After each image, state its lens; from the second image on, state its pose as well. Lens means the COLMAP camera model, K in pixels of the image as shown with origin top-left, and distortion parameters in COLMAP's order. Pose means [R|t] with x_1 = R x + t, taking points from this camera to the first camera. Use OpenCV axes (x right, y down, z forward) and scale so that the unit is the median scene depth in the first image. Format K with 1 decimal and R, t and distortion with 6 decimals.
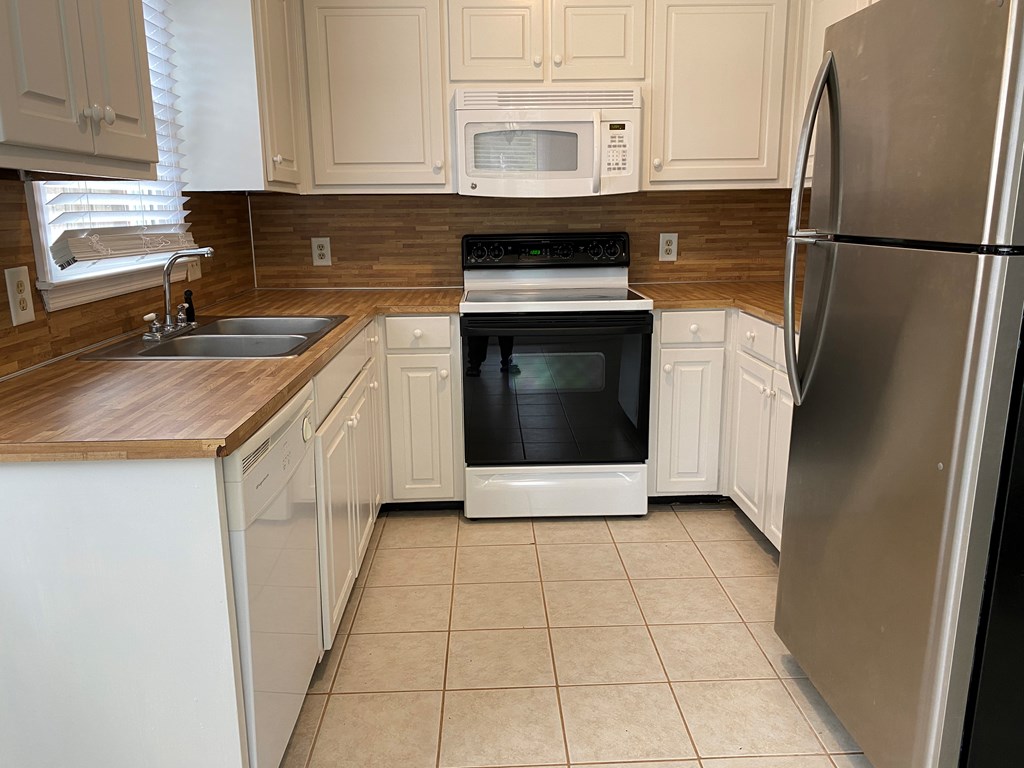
lens RADIAL K [[780.8, 0, 512.0], [0, 780.8, 384.0], [0, 0, 1]] dist [0.020228, -0.006595]
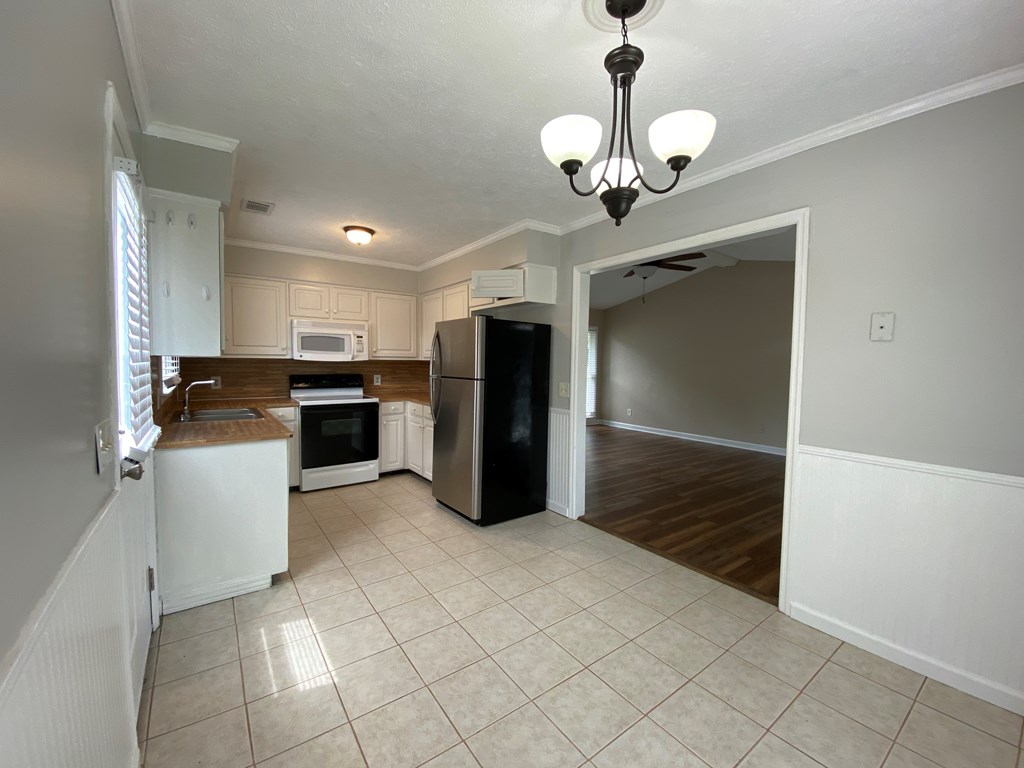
lens RADIAL K [[418.8, 0, 512.0], [0, 418.8, 384.0], [0, 0, 1]] dist [0.019315, -0.000124]
pose [[0.827746, -0.008943, 0.561031, -0.249112], [0.101775, 0.985680, -0.134447, 0.085871], [-0.551795, 0.168387, 0.816803, -0.465060]]
